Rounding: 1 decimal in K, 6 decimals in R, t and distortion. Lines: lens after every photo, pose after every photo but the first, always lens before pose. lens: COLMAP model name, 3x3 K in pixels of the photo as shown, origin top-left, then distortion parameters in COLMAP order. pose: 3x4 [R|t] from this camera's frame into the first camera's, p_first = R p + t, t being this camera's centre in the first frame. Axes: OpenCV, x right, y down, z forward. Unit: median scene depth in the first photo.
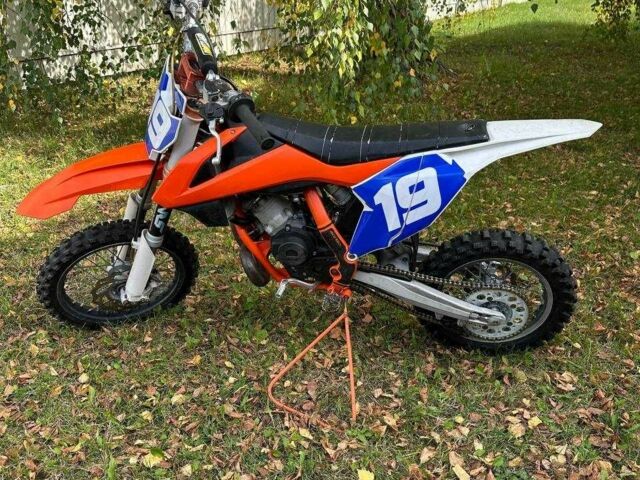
lens RADIAL K [[592.8, 0, 320.0], [0, 592.8, 240.0], [0, 0, 1]] dist [0.140168, -0.313785]
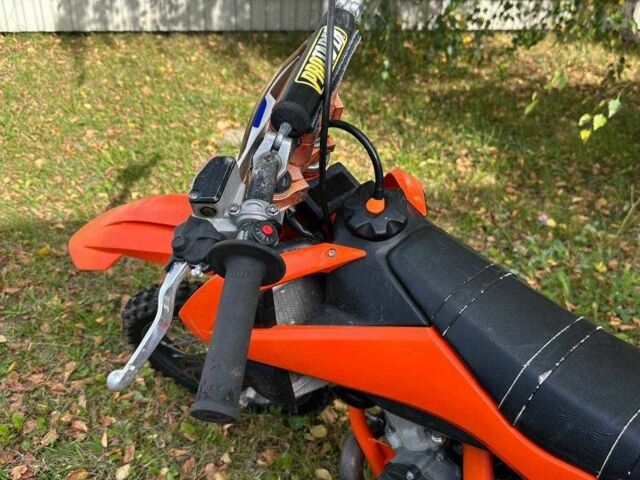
lens RADIAL K [[604.0, 0, 314.9], [0, 604.0, 237.2], [0, 0, 1]] dist [0.151483, -0.322007]
pose [[0.761496, 0.358328, -0.540116, 0.077613], [-0.316137, 0.932784, 0.173121, -0.244874], [0.565845, 0.038920, 0.823592, 0.567262]]
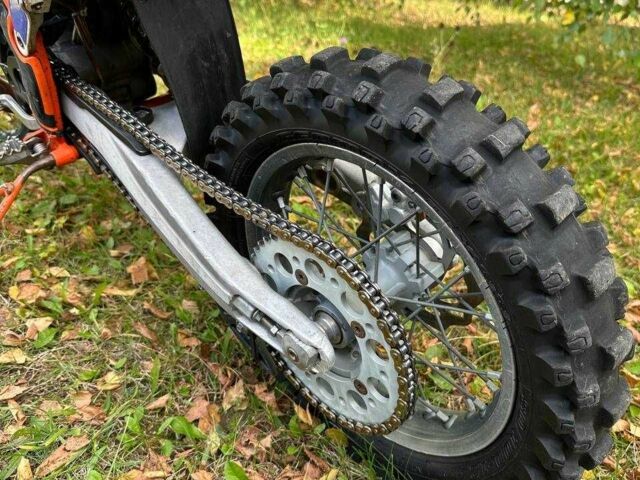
lens RADIAL K [[592.8, 0, 320.0], [0, 592.8, 240.0], [0, 0, 1]] dist [0.140168, -0.313785]
pose [[0.800546, 0.317281, -0.508389, 0.453614], [-0.321409, 0.943330, 0.082610, 0.053976], [0.505790, 0.097268, 0.857156, 0.765392]]
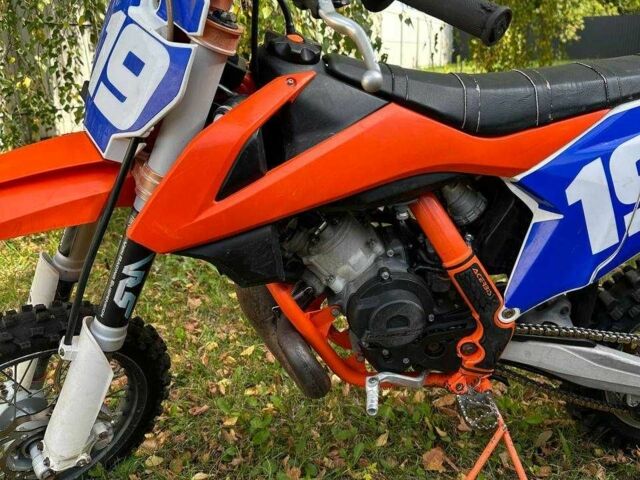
lens RADIAL K [[600.1, 0, 318.4], [0, 600.1, 231.5], [0, 0, 1]] dist [0.149111, -0.306412]
pose [[0.968114, -0.097791, 0.230633, -0.229279], [0.132356, 0.981339, -0.139484, 0.008861], [-0.212688, 0.165563, 0.962992, 0.494796]]
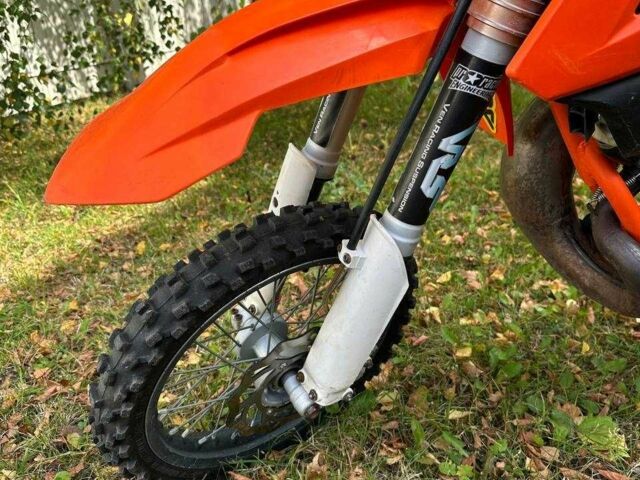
lens RADIAL K [[604.0, 0, 314.9], [0, 604.0, 237.2], [0, 0, 1]] dist [0.151483, -0.322007]
pose [[0.982526, -0.153458, 0.105322, -0.391742], [0.160660, 0.984955, -0.063648, 0.016442], [-0.093970, 0.079457, 0.992399, 0.650996]]
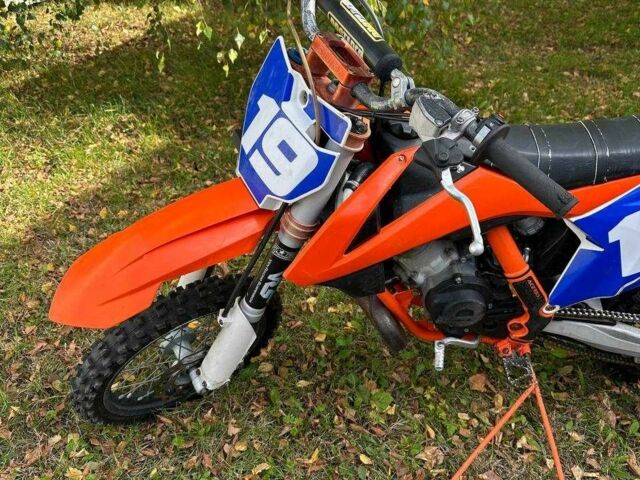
lens RADIAL K [[599.5, 0, 324.4], [0, 599.5, 238.7], [0, 0, 1]] dist [0.170131, -0.373289]
pose [[0.982891, -0.115078, 0.143814, -0.300871], [0.094578, 0.985329, 0.142060, -0.179536], [-0.158052, -0.126028, 0.979355, 0.345623]]
